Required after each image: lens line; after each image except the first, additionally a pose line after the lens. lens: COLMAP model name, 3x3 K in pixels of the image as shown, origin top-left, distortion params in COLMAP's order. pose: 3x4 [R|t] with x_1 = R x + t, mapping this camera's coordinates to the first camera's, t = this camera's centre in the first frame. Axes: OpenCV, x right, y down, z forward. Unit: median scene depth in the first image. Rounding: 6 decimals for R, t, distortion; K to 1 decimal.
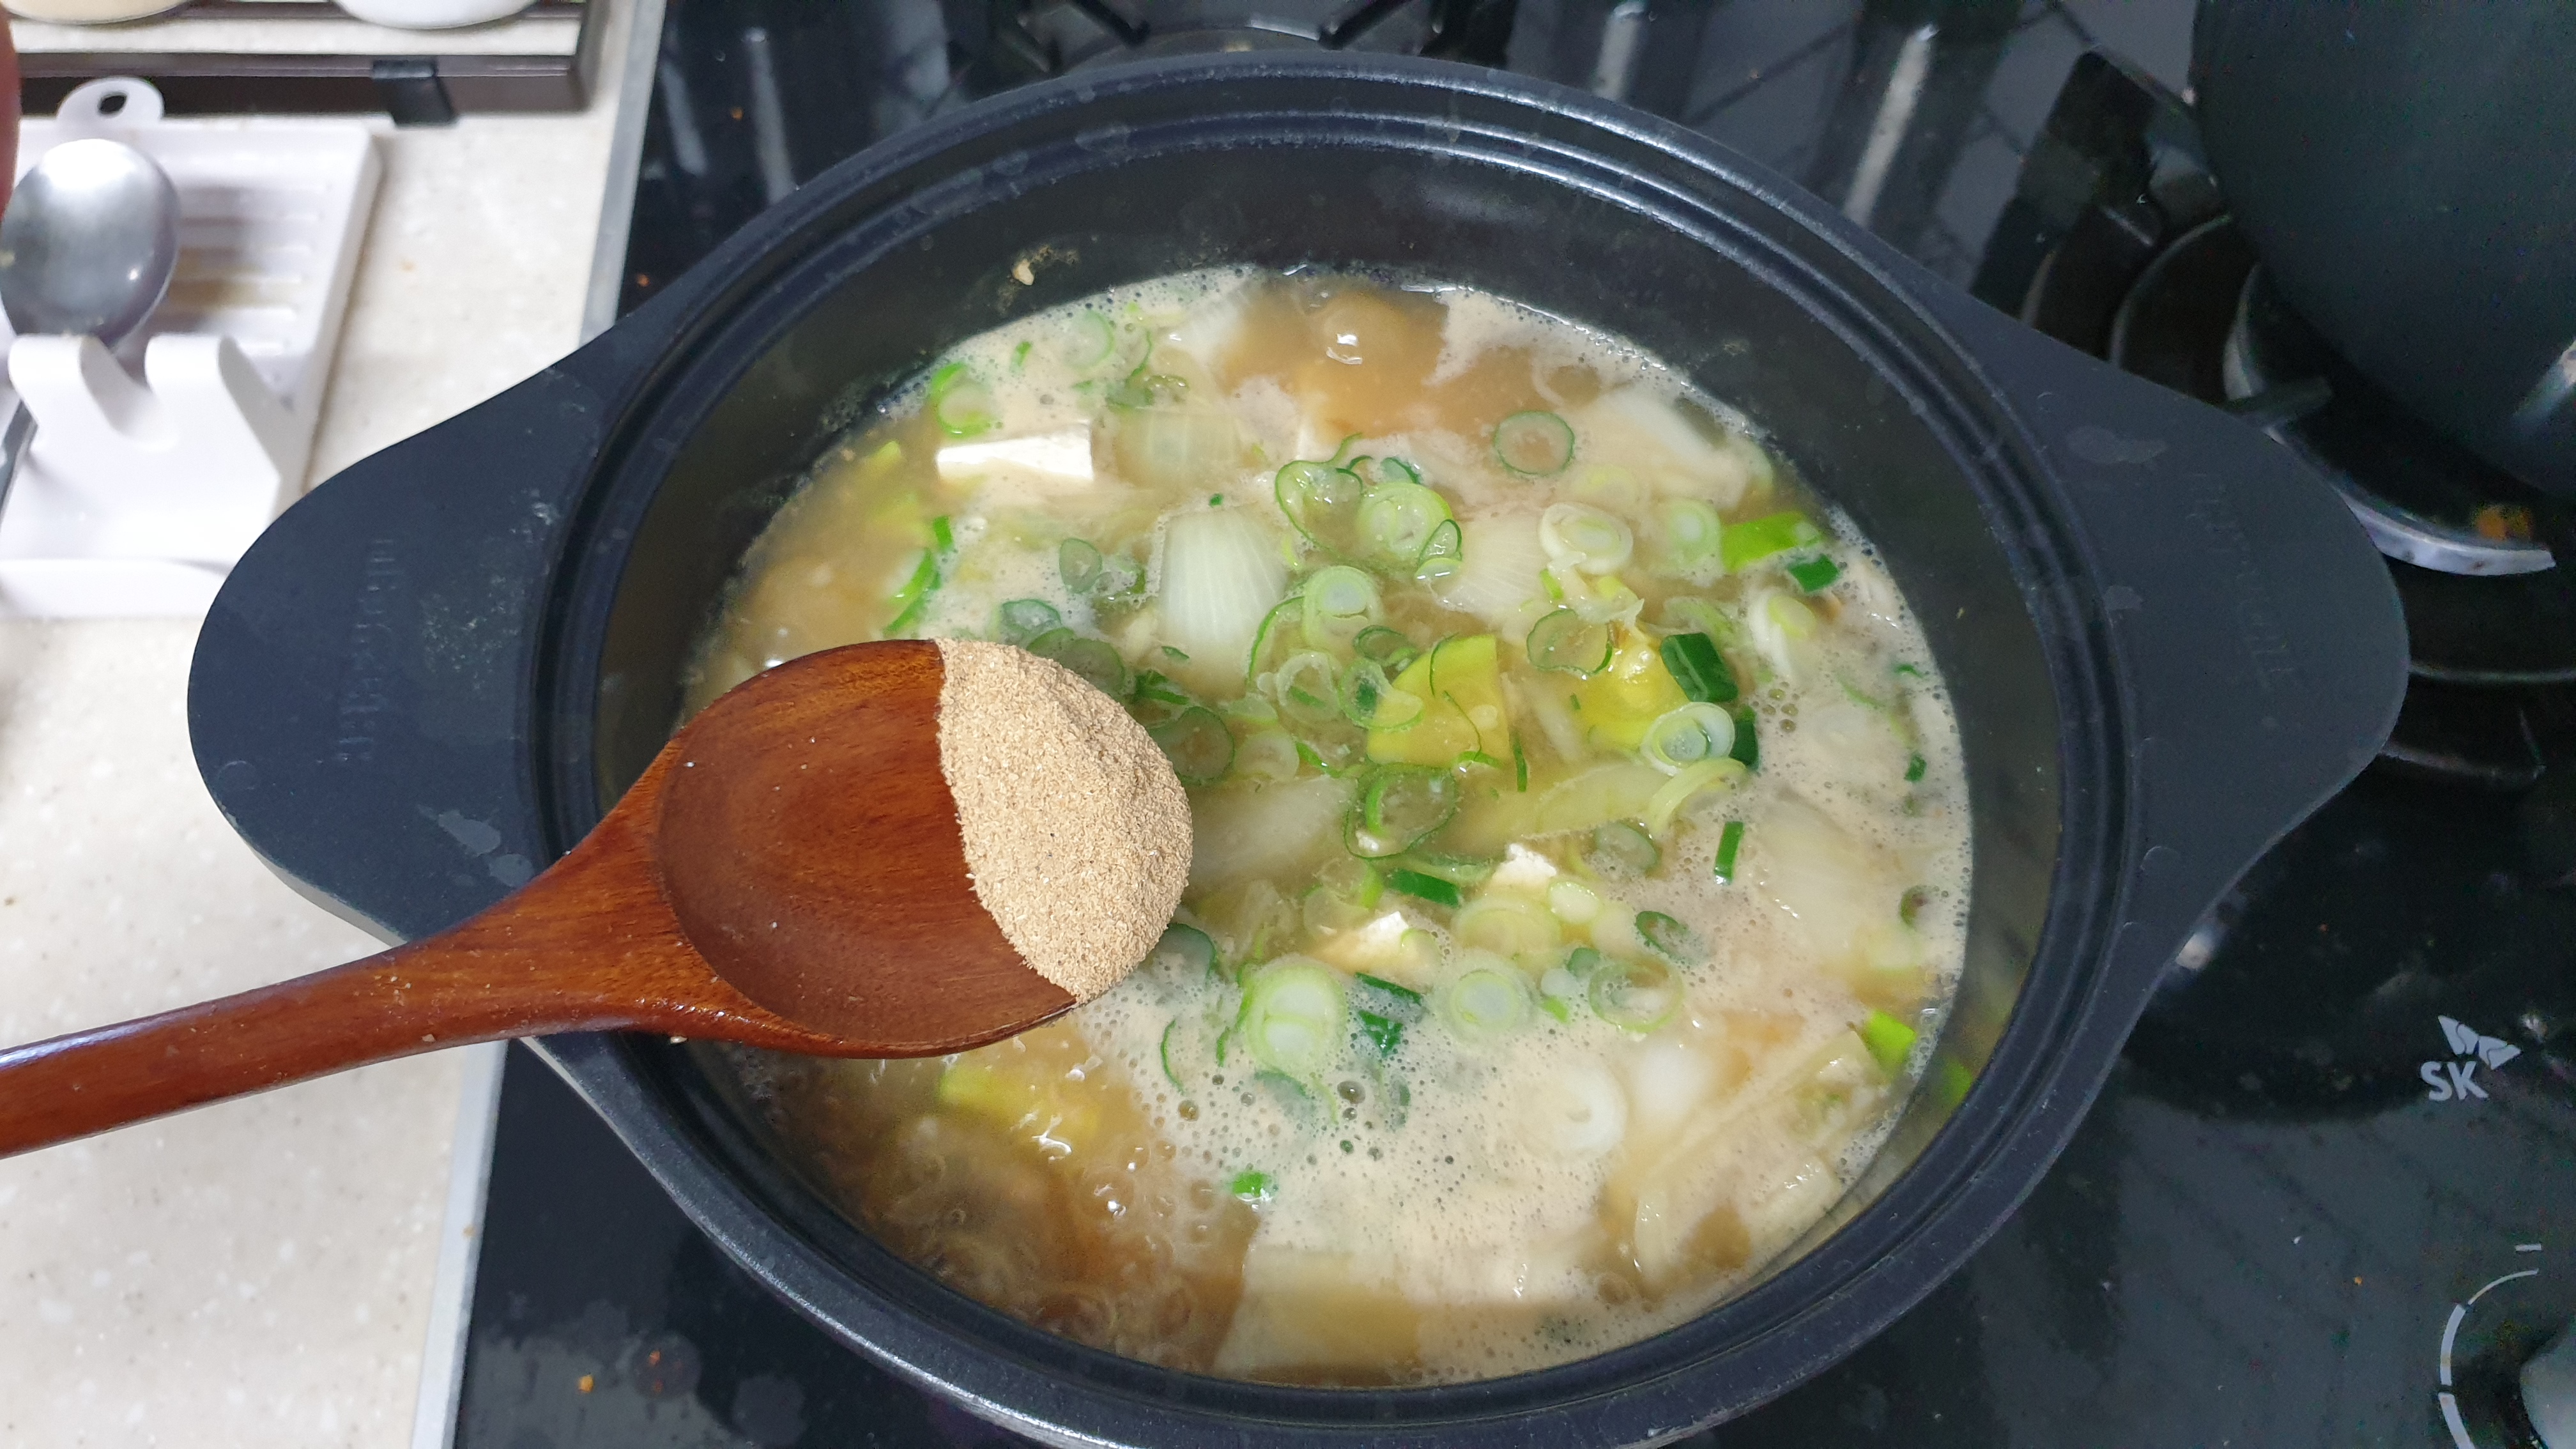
lens RADIAL K [[2005.9, 0, 1279.6], [0, 2005.9, 727.7], [0, 0, 1]] dist [-0.078955, 0.085458]
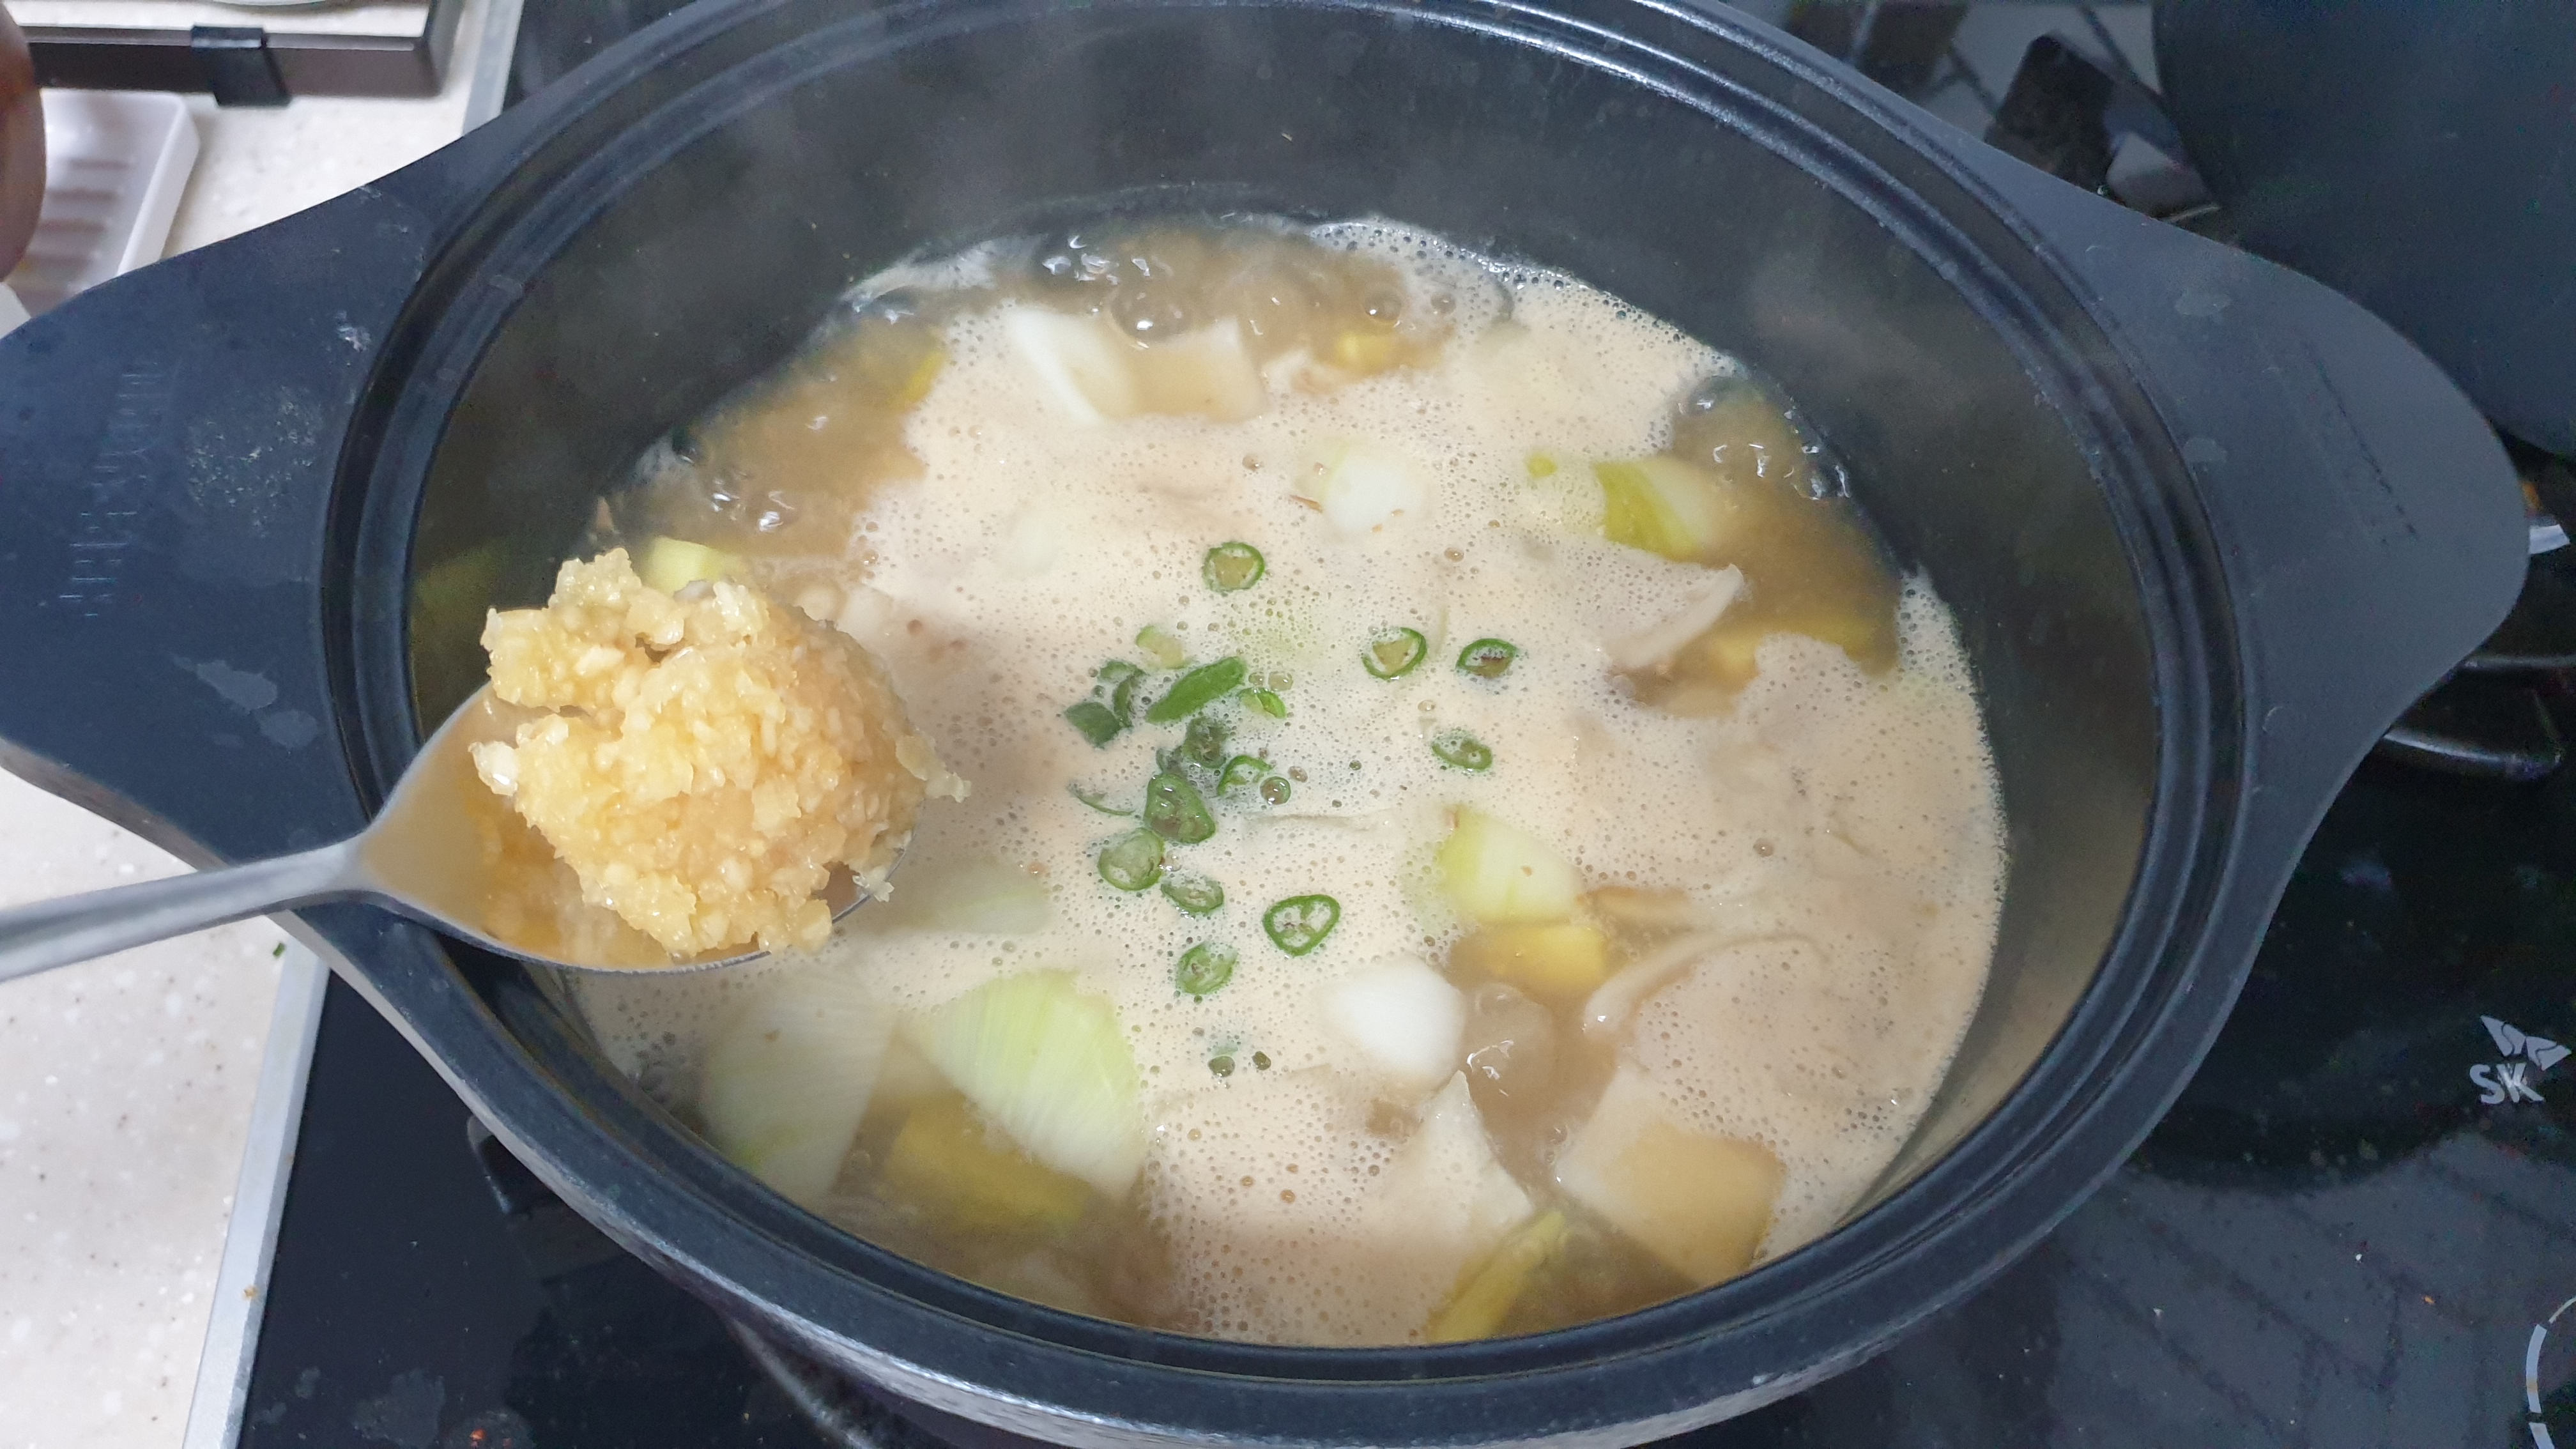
lens RADIAL K [[2010.0, 0, 1297.7], [0, 2010.0, 734.5], [0, 0, 1]] dist [-0.047560, 0.060687]
pose [[0.997577, -0.004826, 0.069397, -0.031244], [0.010312, 0.996827, -0.078922, 0.107265], [-0.068796, 0.079446, 0.994462, 0.138090]]
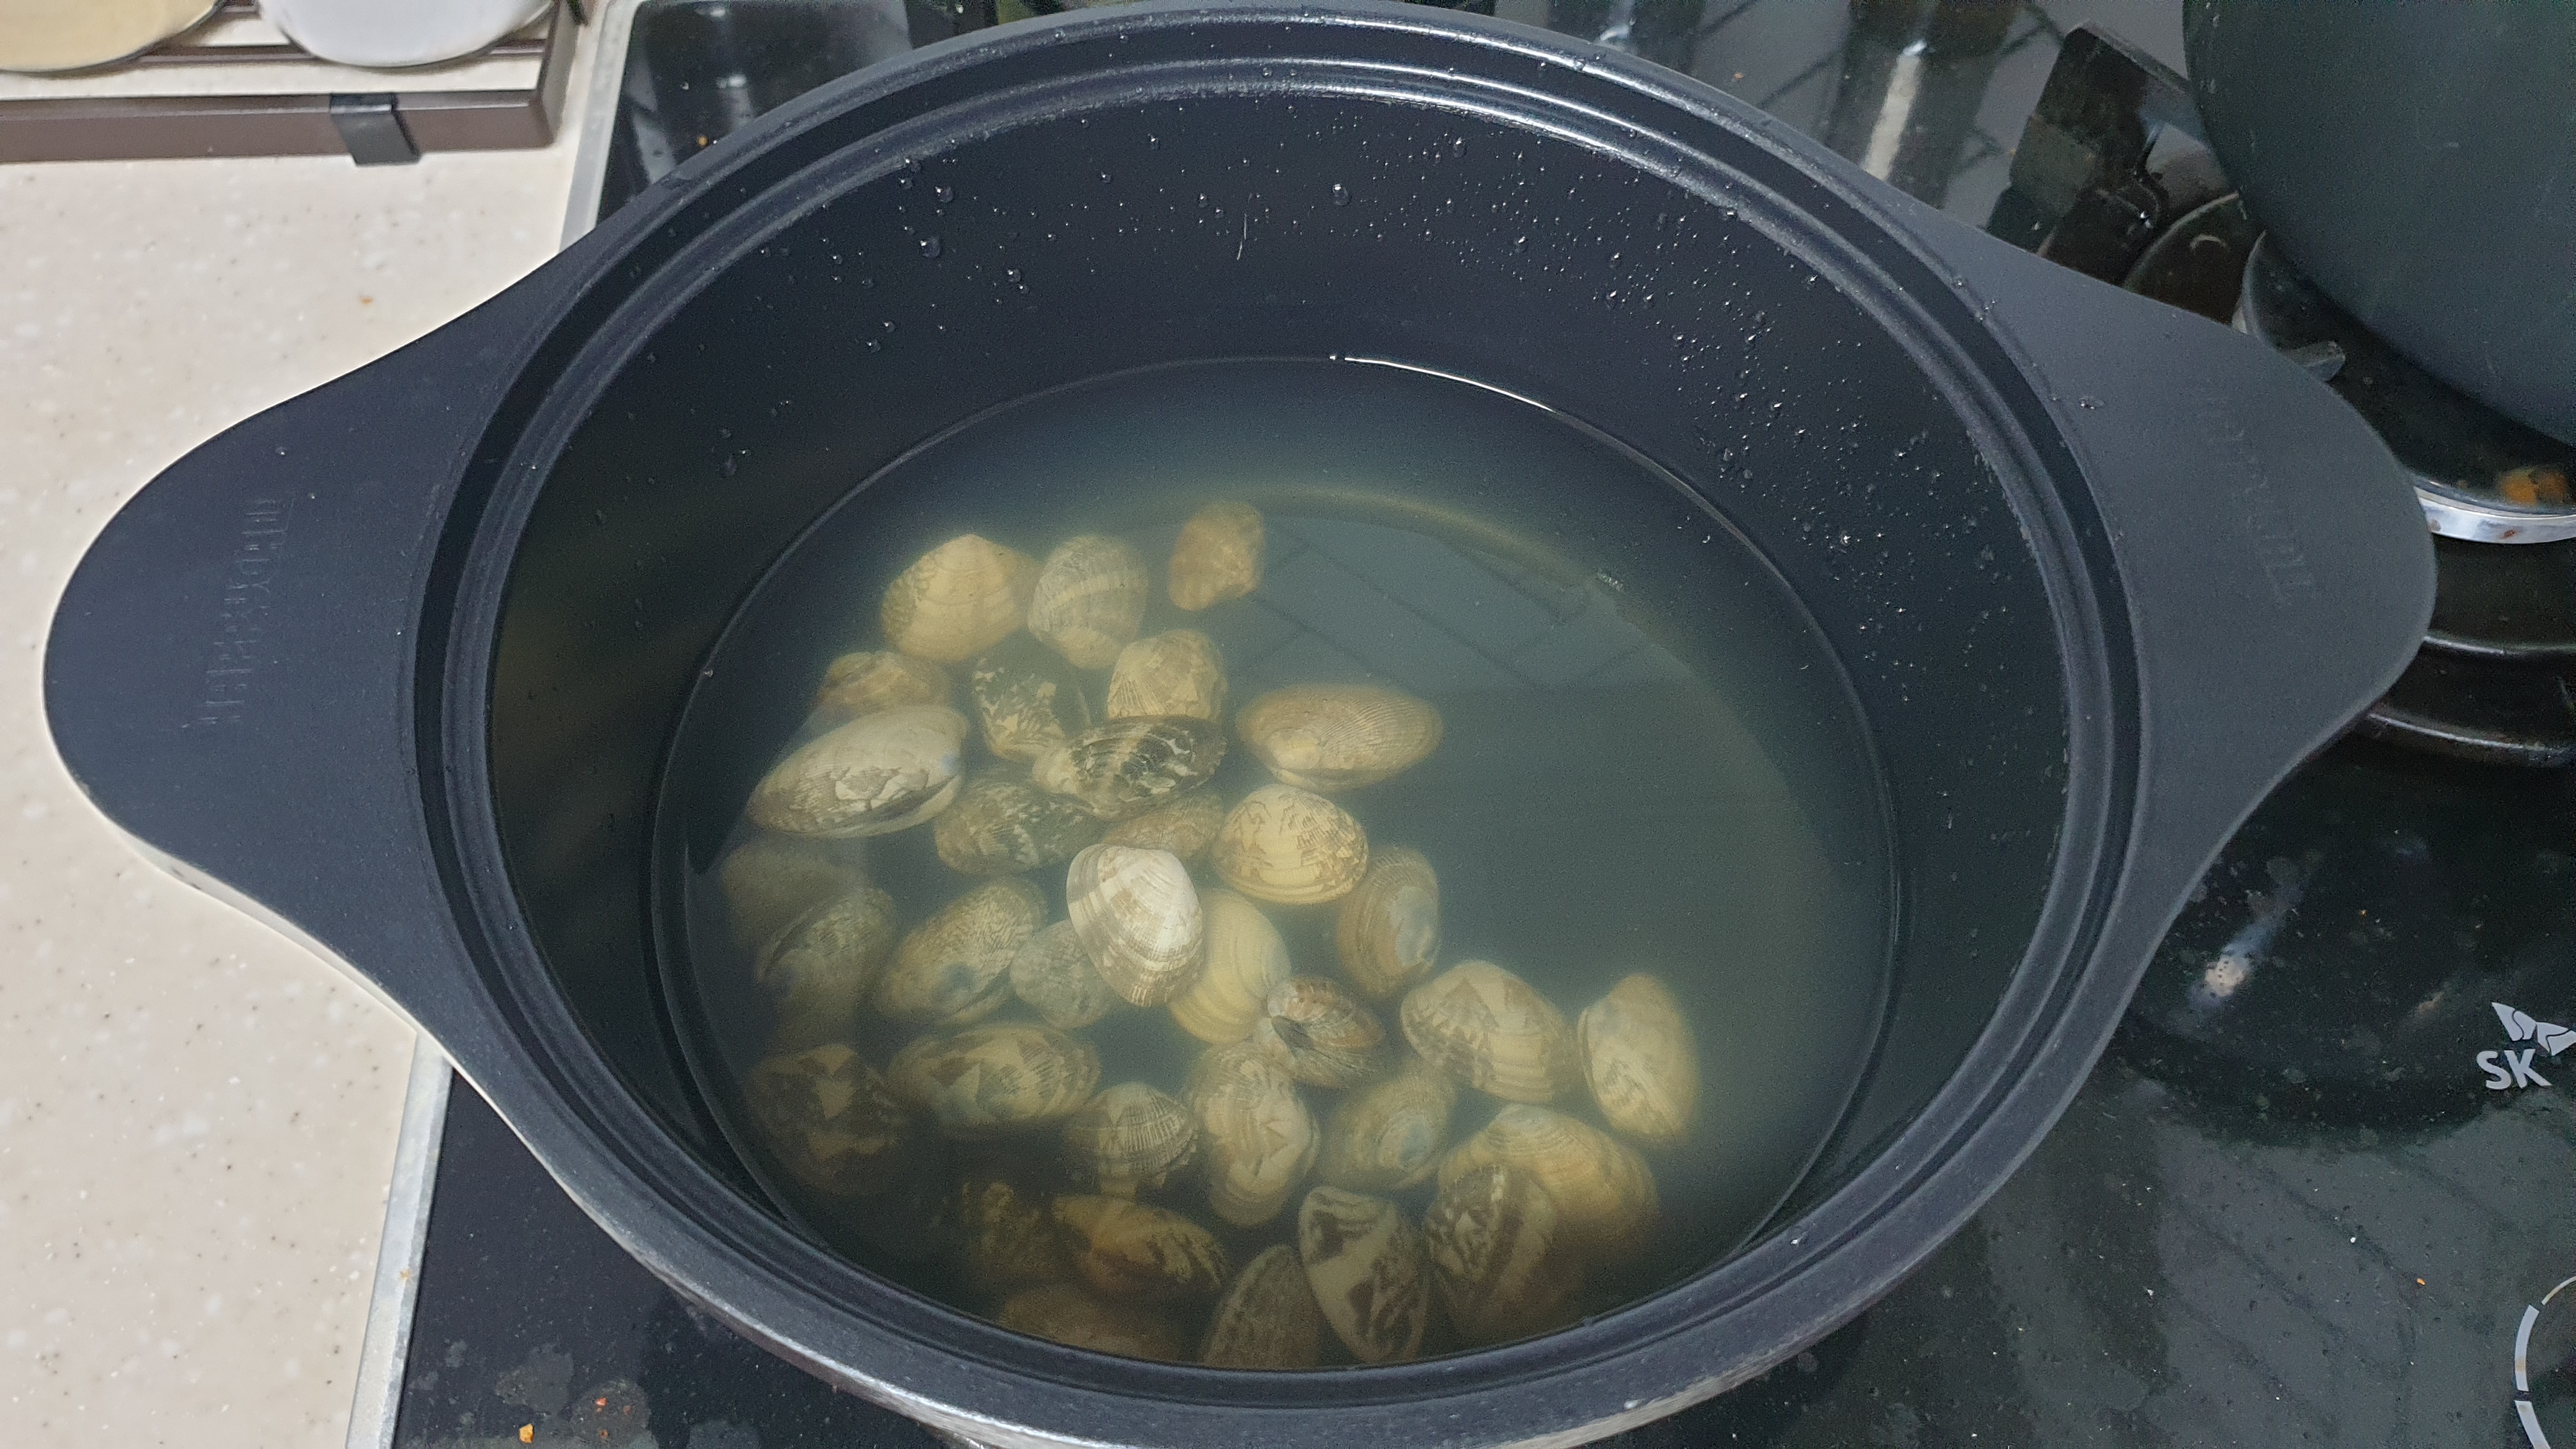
lens RADIAL K [[2003.7, 0, 1295.3], [0, 2003.7, 727.1], [0, 0, 1]] dist [-0.064750, 0.074895]
pose [[0.999609, -0.026931, -0.007477, 0.034188], [0.026554, 0.998558, -0.046666, 0.058030], [0.008723, 0.046449, 0.998883, 0.058059]]
